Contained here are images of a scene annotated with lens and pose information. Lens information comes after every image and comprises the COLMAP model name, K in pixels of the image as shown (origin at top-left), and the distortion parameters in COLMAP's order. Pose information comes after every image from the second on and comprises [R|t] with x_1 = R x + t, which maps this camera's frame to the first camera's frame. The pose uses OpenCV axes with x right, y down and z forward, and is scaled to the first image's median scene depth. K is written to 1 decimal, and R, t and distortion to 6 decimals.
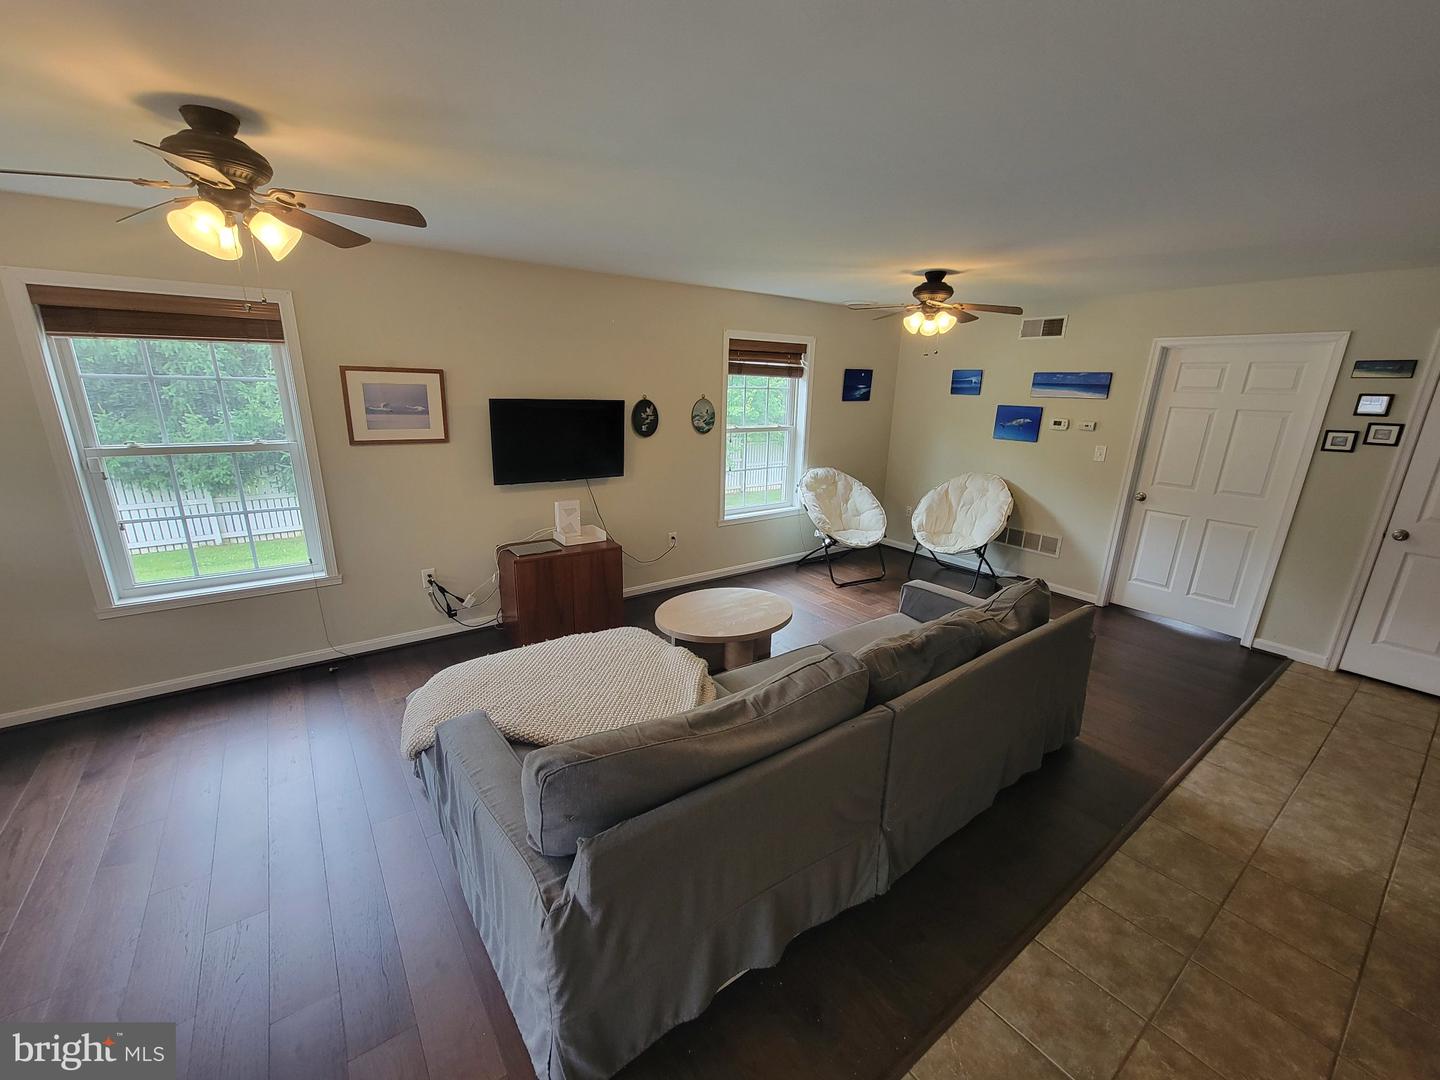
lens RADIAL K [[587.0, 0, 719.9], [0, 587.0, 559.0], [0, 0, 1]] dist [-0.002084, -0.000173]
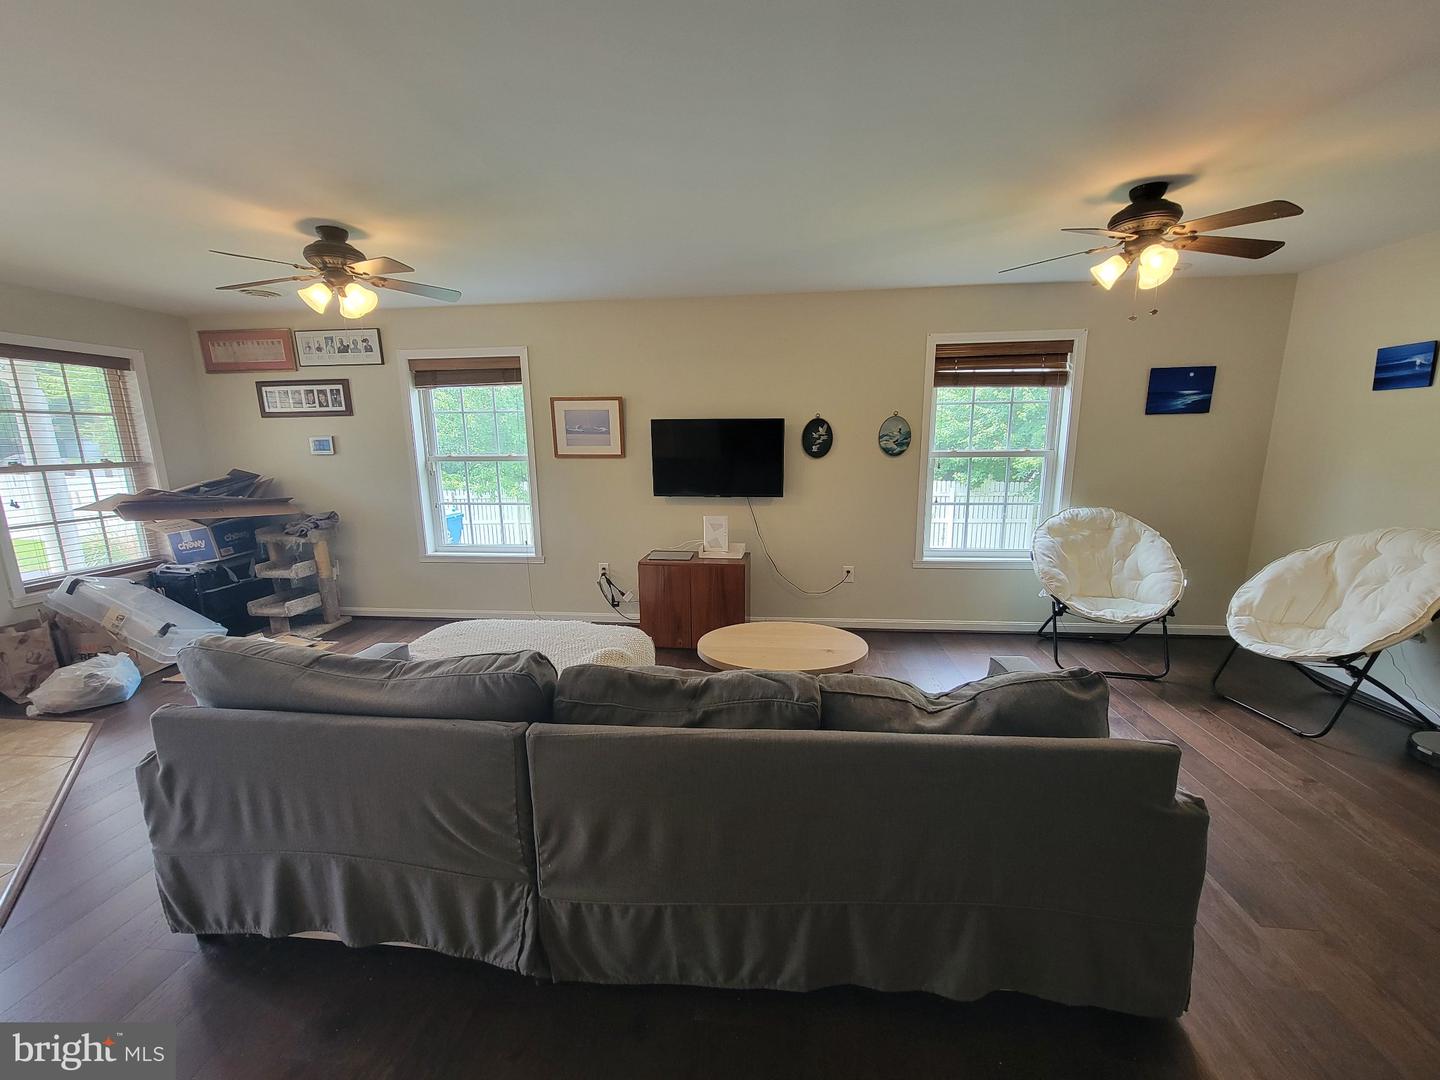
lens RADIAL K [[587.0, 0, 719.9], [0, 587.0, 559.0], [0, 0, 1]] dist [-0.002084, -0.000173]
pose [[0.734120, 0.104982, -0.670855, 0.383518], [-0.167885, 0.985365, -0.029518, 0.003891], [0.657938, 0.134296, 0.741001, 0.215237]]
